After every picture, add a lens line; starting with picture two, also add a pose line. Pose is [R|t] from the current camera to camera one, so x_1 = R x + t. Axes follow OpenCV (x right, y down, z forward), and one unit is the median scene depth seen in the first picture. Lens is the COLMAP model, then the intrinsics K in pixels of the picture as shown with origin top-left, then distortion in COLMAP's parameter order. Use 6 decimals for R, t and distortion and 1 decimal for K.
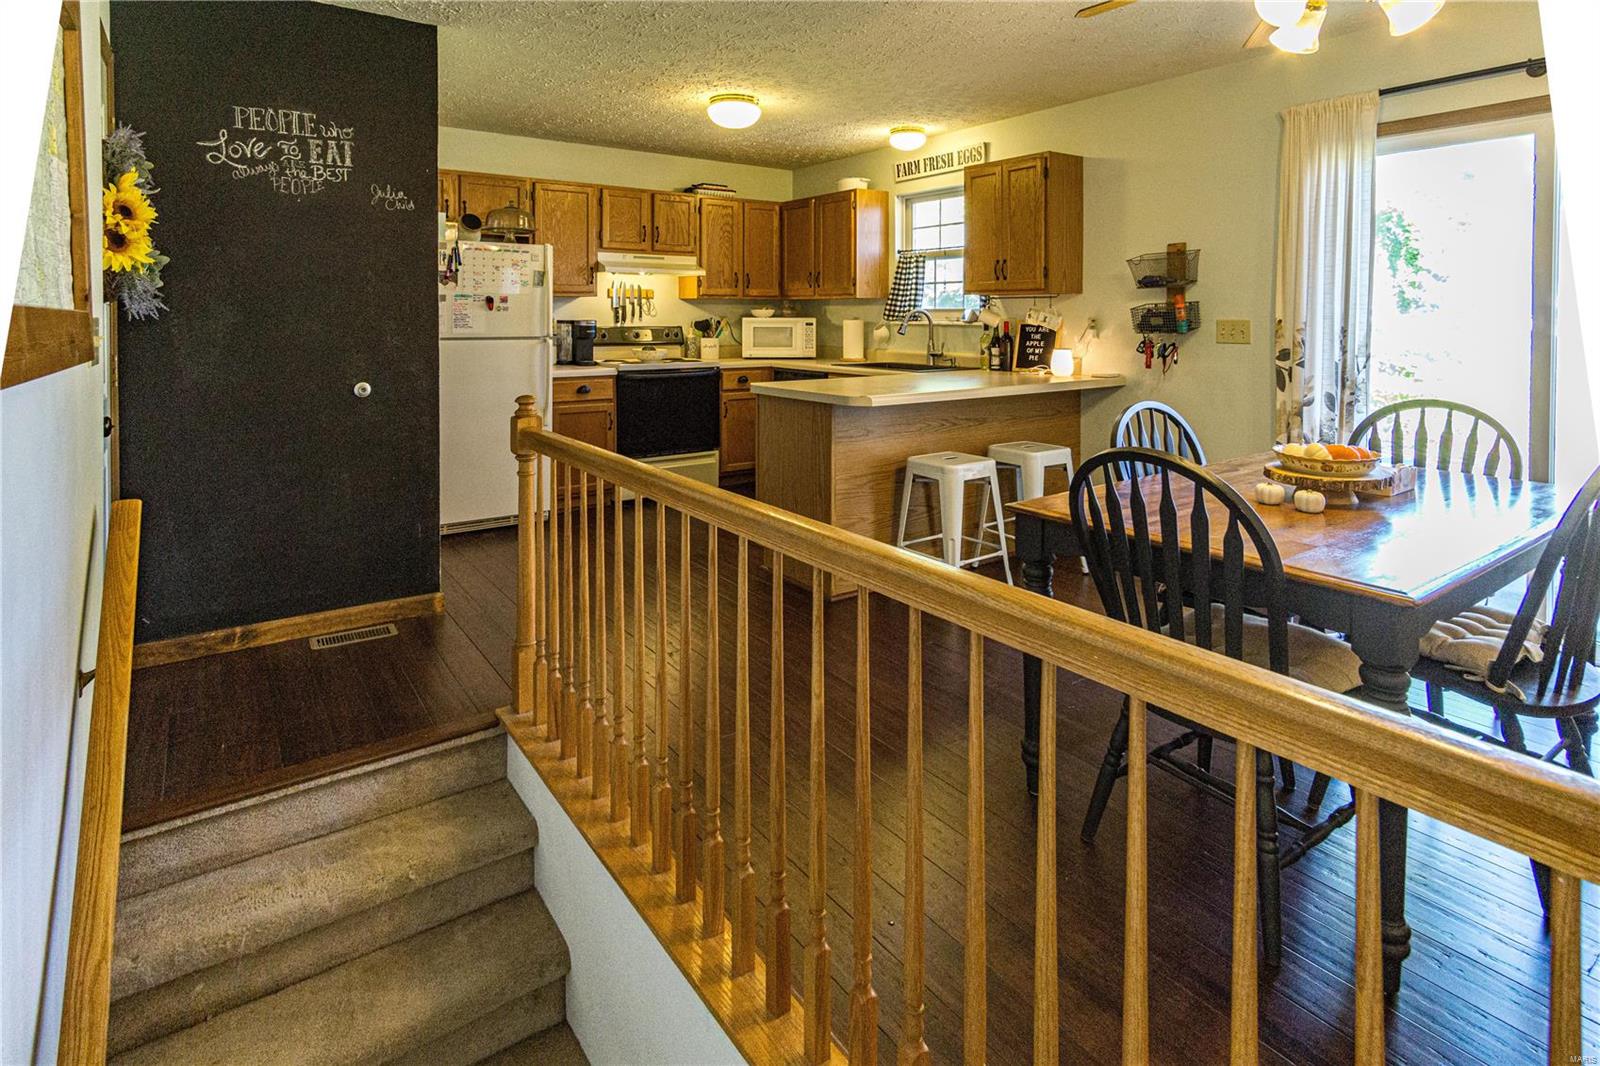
lens RADIAL K [[829.5, 0, 798.7], [0, 829.5, 331.7], [0, 0, 1]] dist [0.001907, 0.000515]
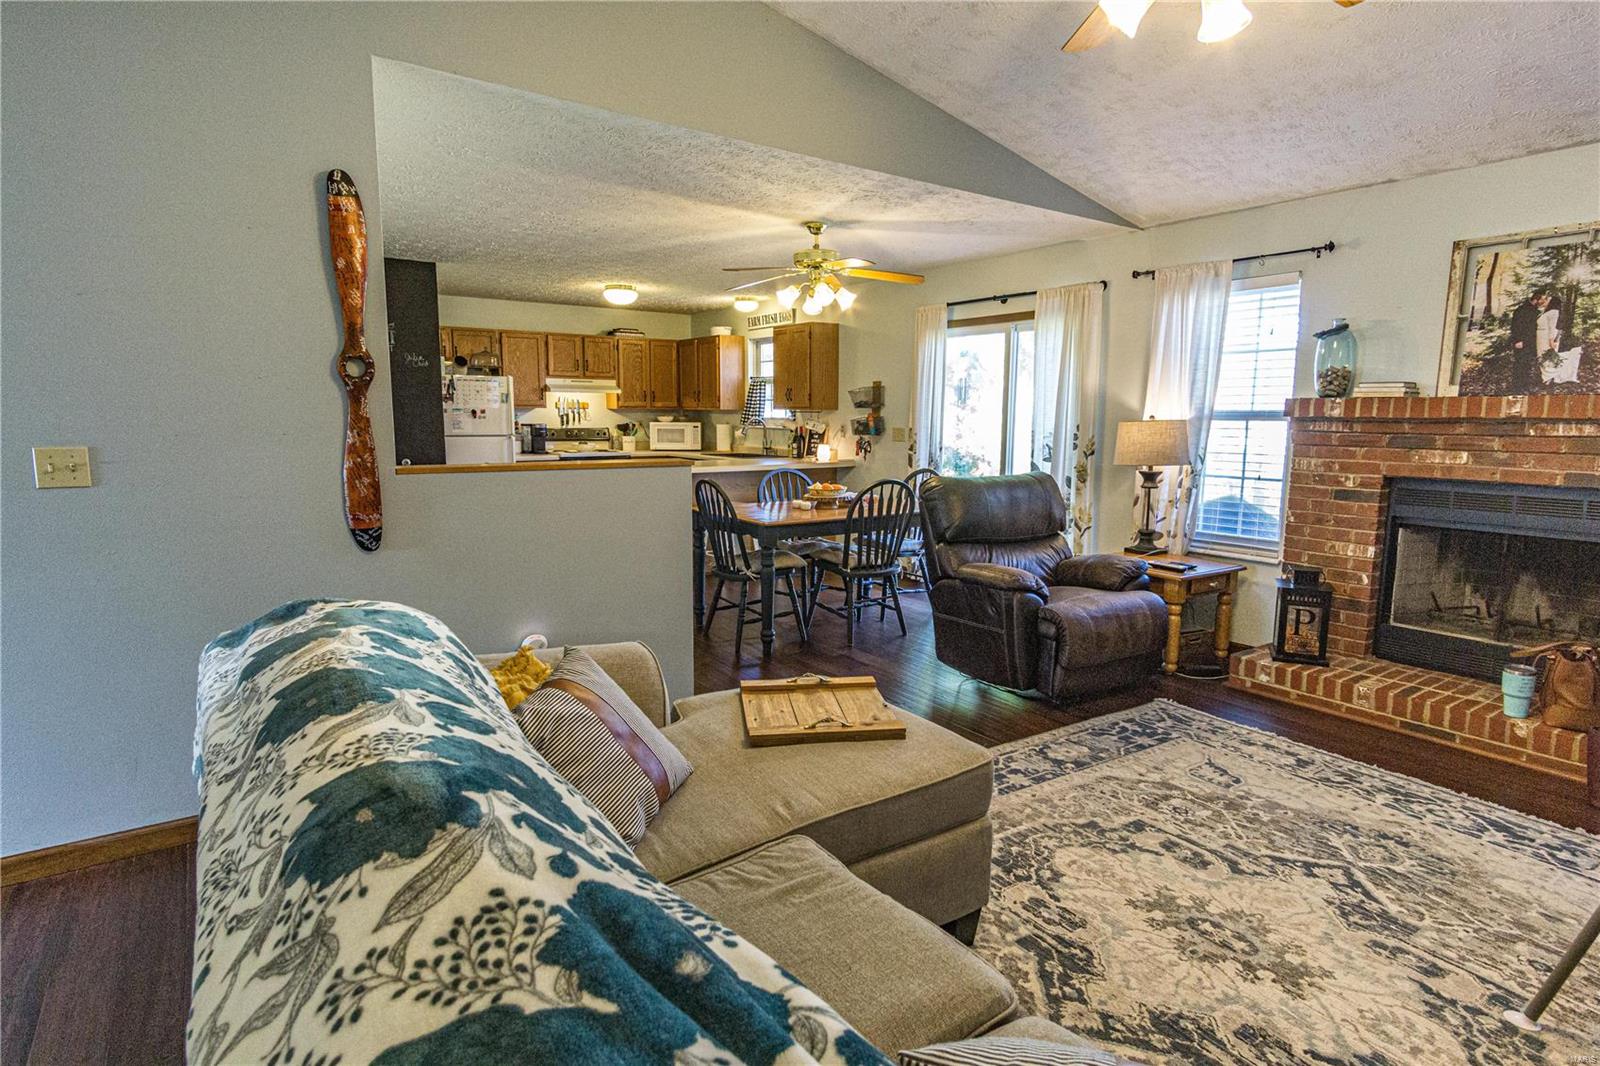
lens RADIAL K [[855.1, 0, 790.5], [0, 855.1, 531.0], [0, 0, 1]] dist [0.005249, 0.002172]
pose [[0.999731, 0.007274, -0.022042, 0.231063], [-0.004612, 0.992943, 0.118501, -0.006962], [0.022749, -0.118367, 0.992709, -0.546653]]
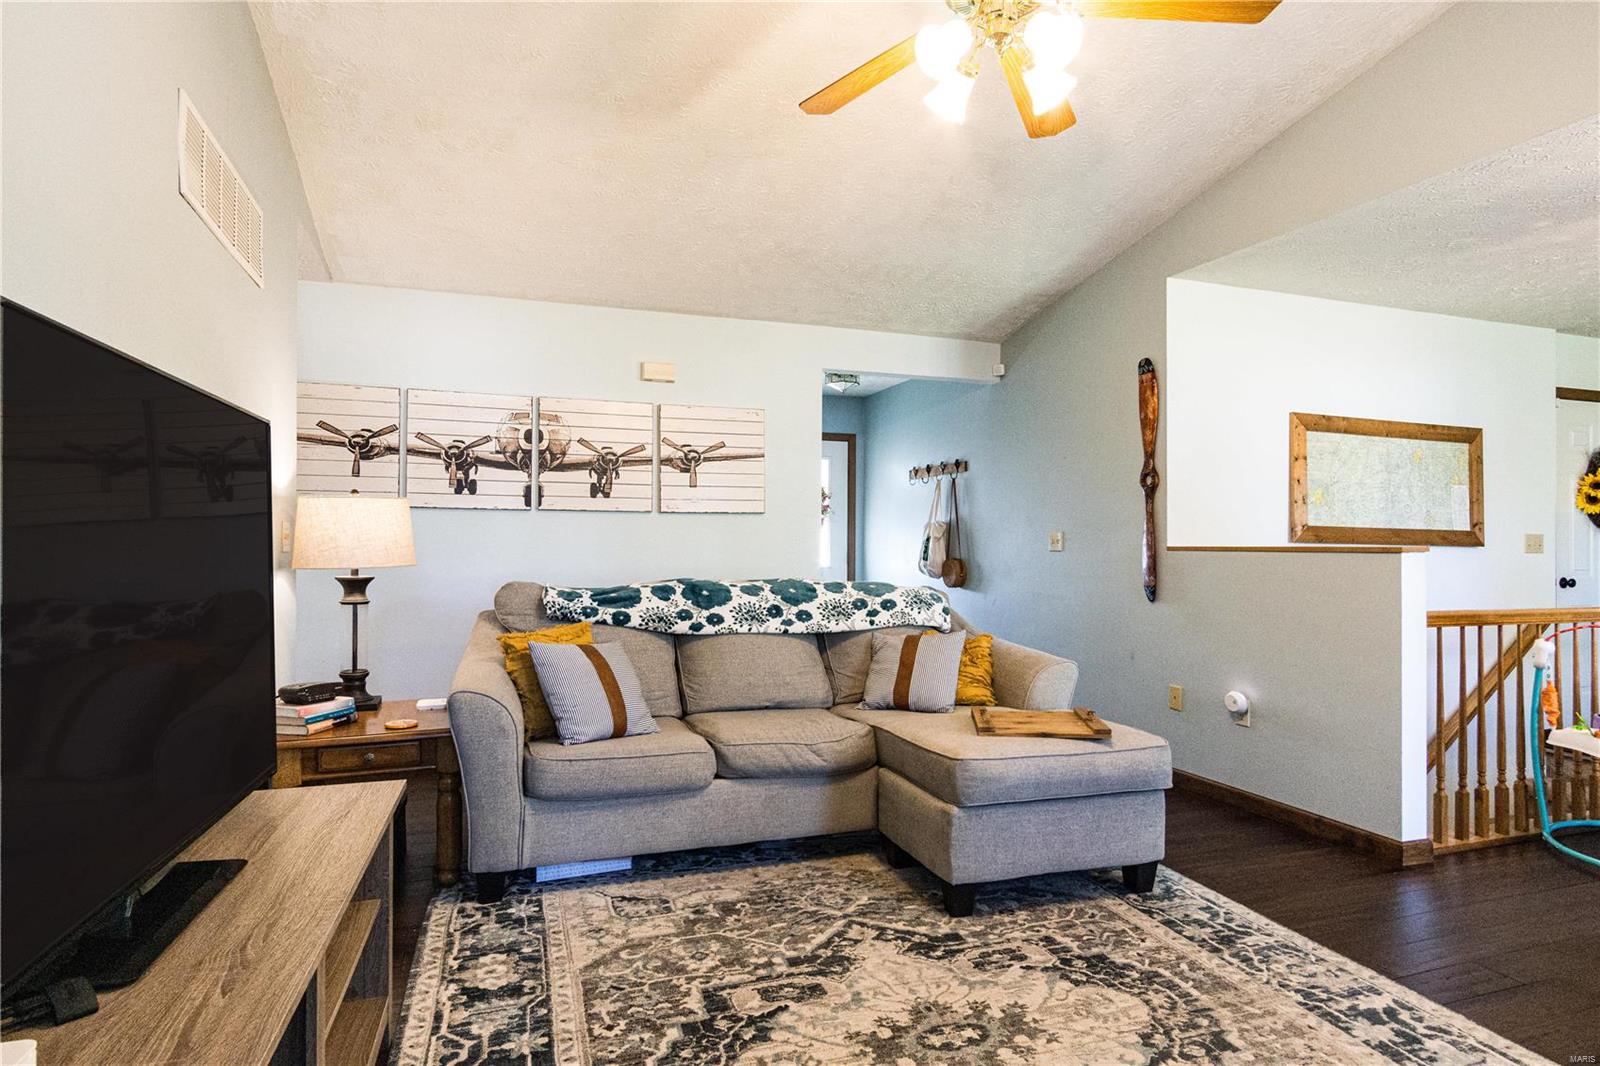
lens RADIAL K [[855.1, 0, 790.5], [0, 855.1, 531.0], [0, 0, 1]] dist [0.005249, 0.002172]
pose [[-0.283172, -0.024572, -0.958754, 0.771707], [-0.024506, 0.999531, -0.018379, 0.025435], [0.958756, 0.018291, -0.283641, -0.147513]]
